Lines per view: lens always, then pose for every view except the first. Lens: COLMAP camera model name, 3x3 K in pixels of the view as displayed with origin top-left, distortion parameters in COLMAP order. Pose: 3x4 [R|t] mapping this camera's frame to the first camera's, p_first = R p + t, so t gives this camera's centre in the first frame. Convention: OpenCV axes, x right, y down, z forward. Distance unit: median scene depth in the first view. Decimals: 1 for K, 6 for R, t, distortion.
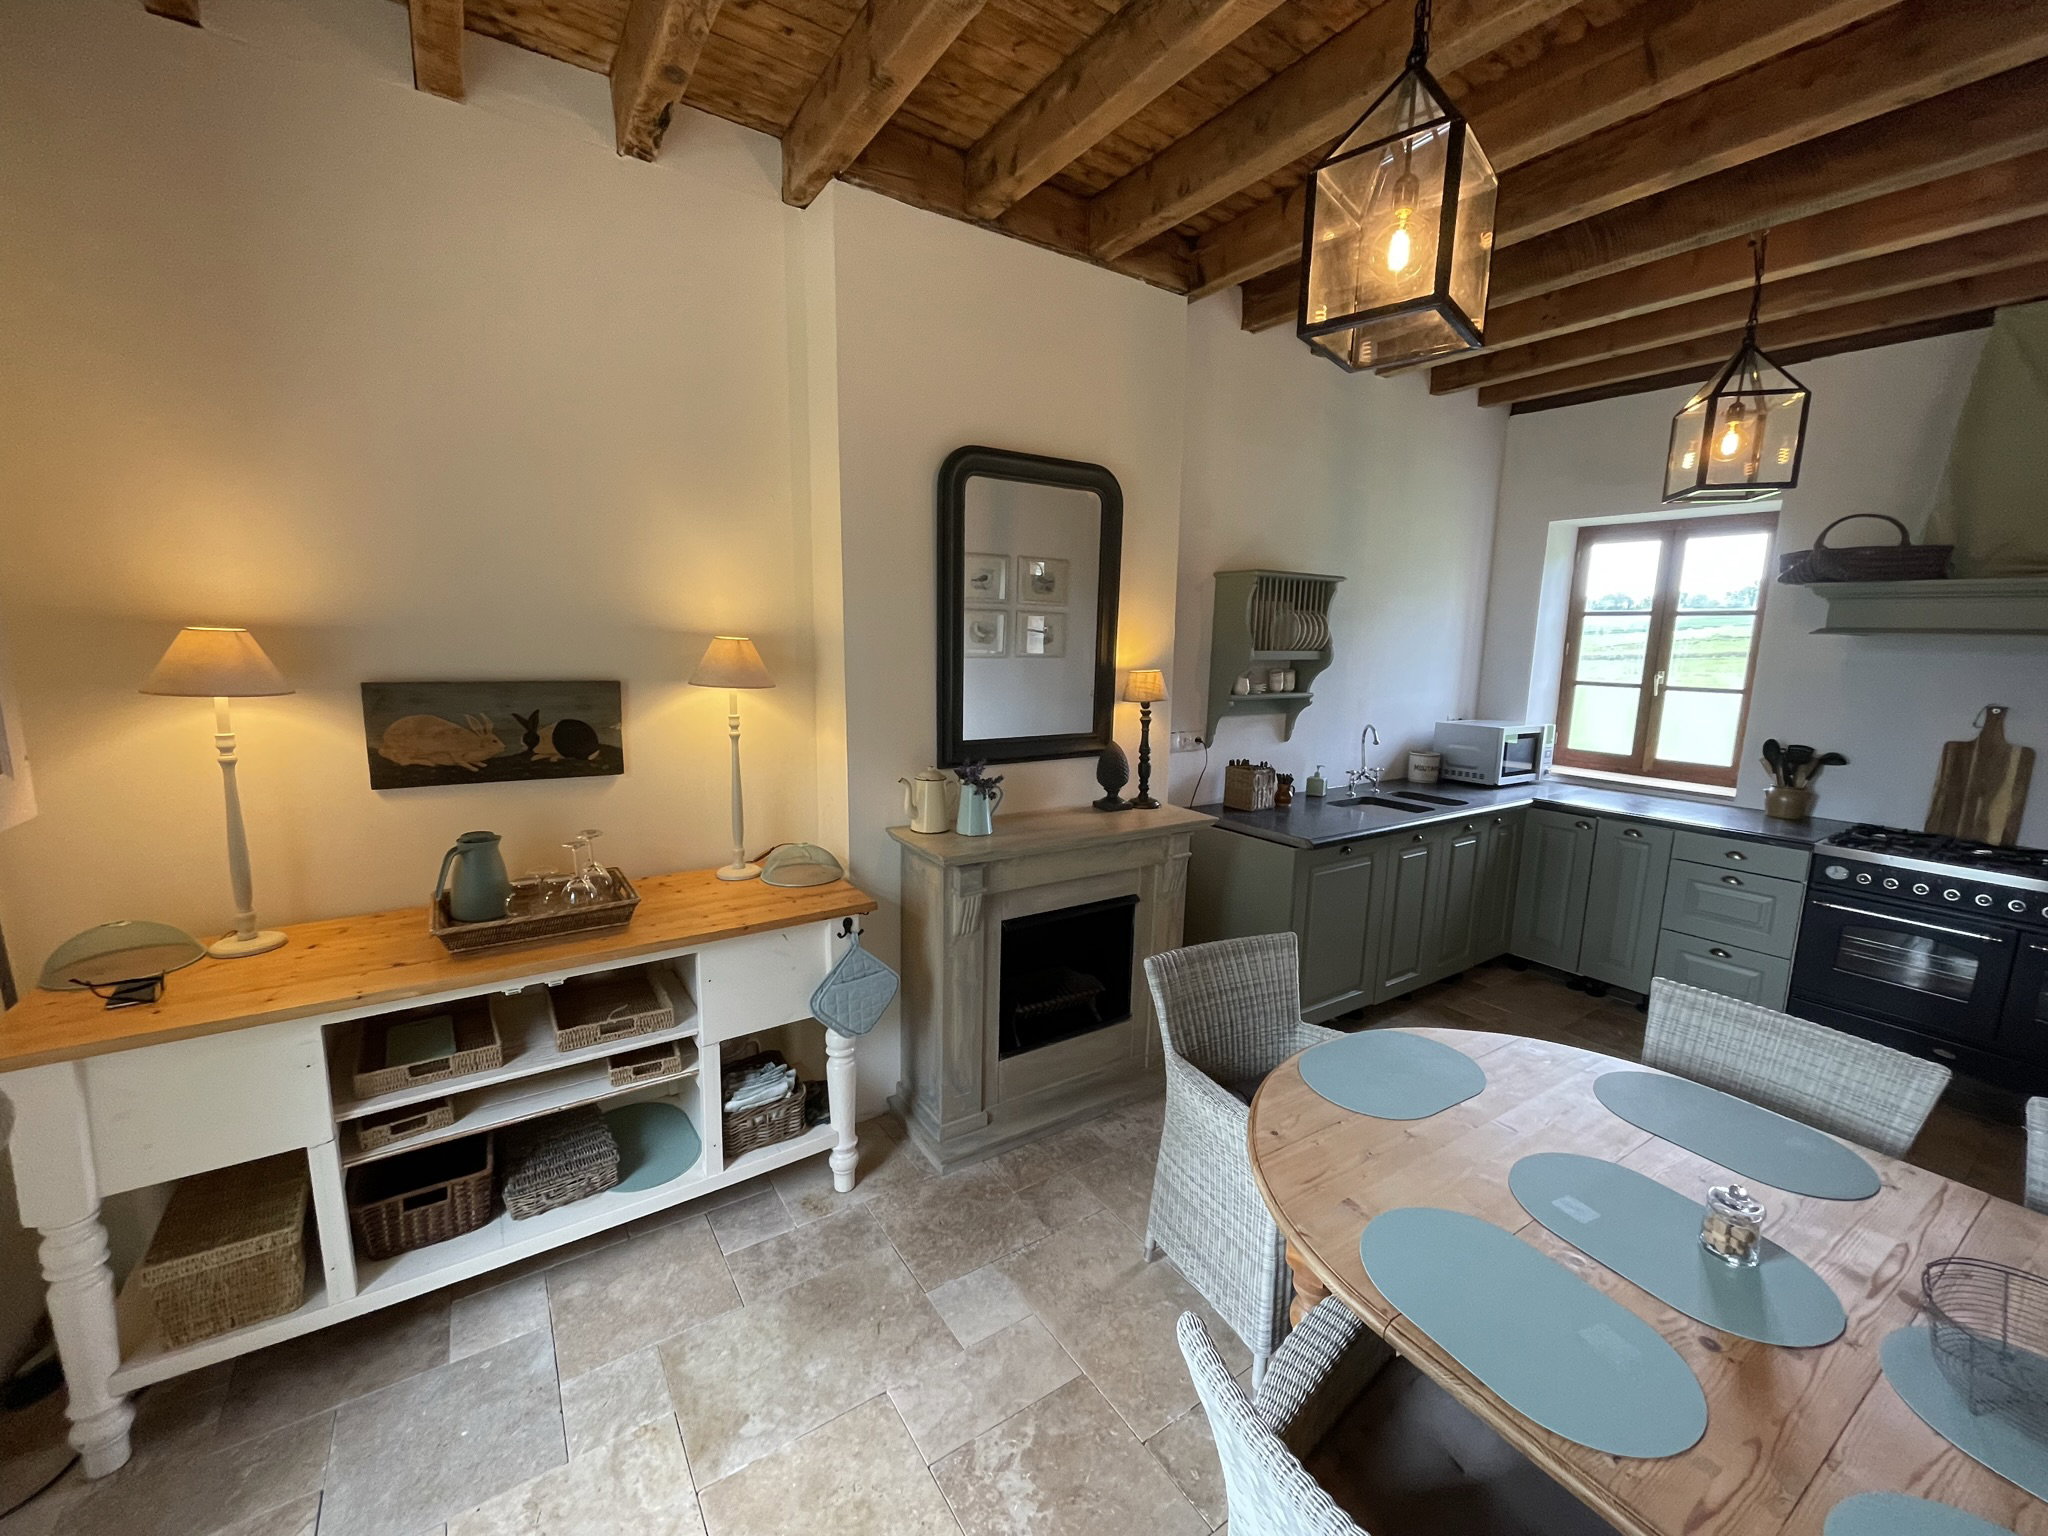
lens RADIAL K [[826.9, 0, 1027.0], [0, 826.9, 768.0], [0, 0, 1]] dist [-0.000326, -0.000148]
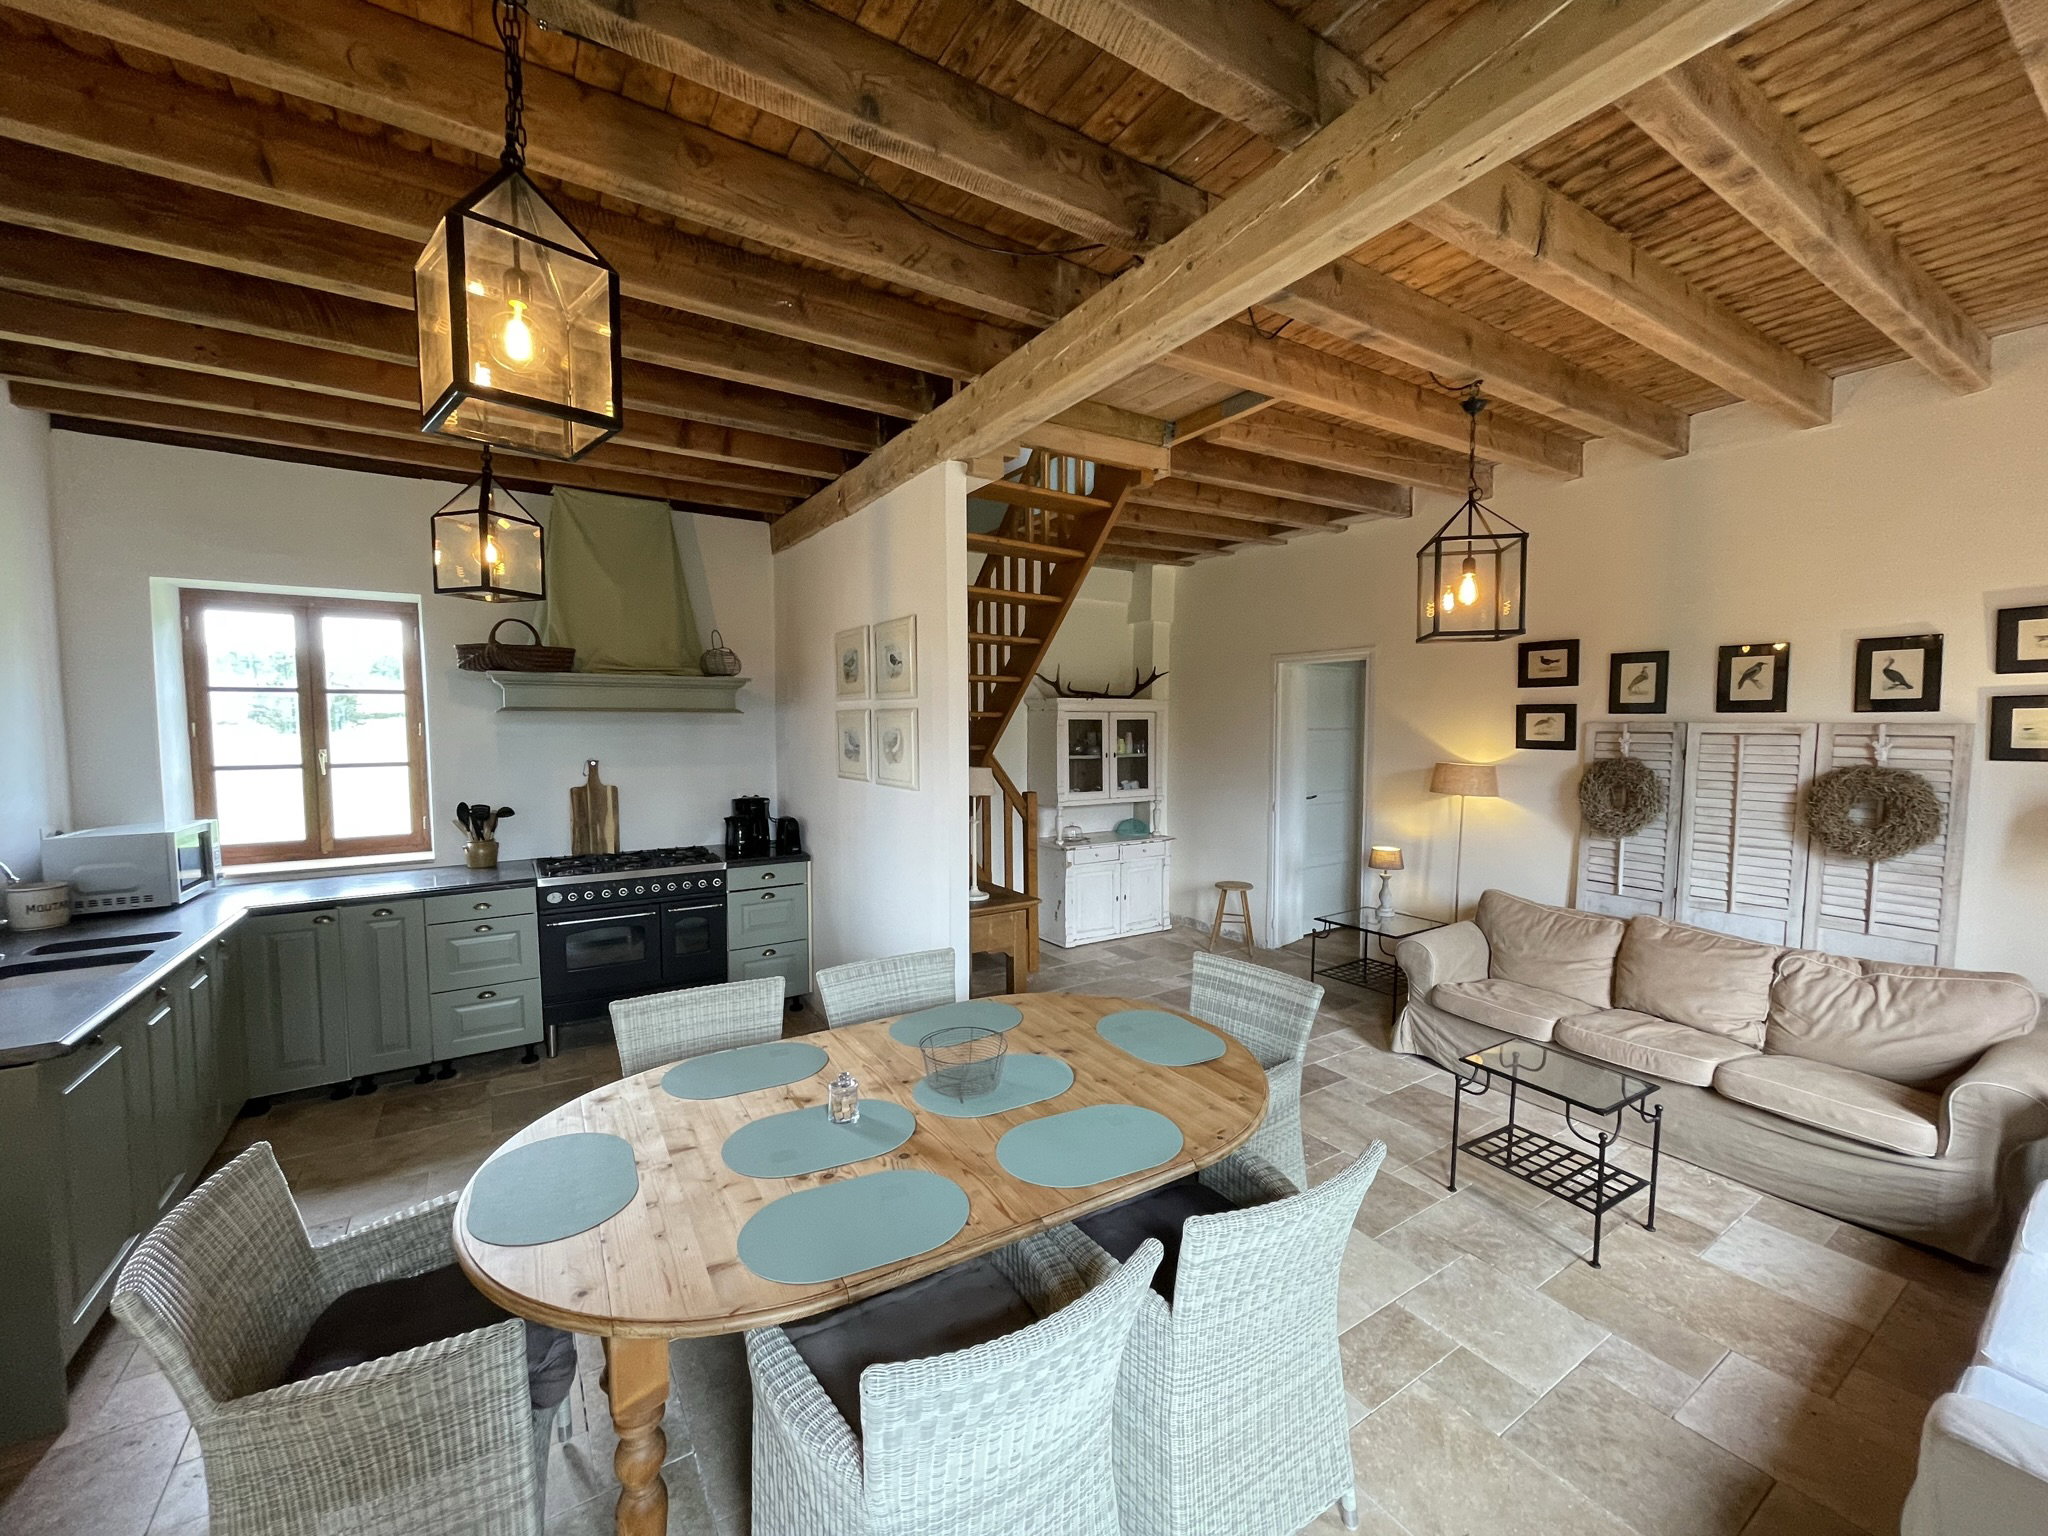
lens RADIAL K [[826.9, 0, 1027.0], [0, 826.9, 768.0], [0, 0, 1]] dist [-0.000326, -0.000148]
pose [[0.028285, -0.079227, 0.996455, -0.203546], [0.162117, 0.984020, 0.073636, -0.037032], [-0.986366, 0.159459, 0.040677, 0.163949]]
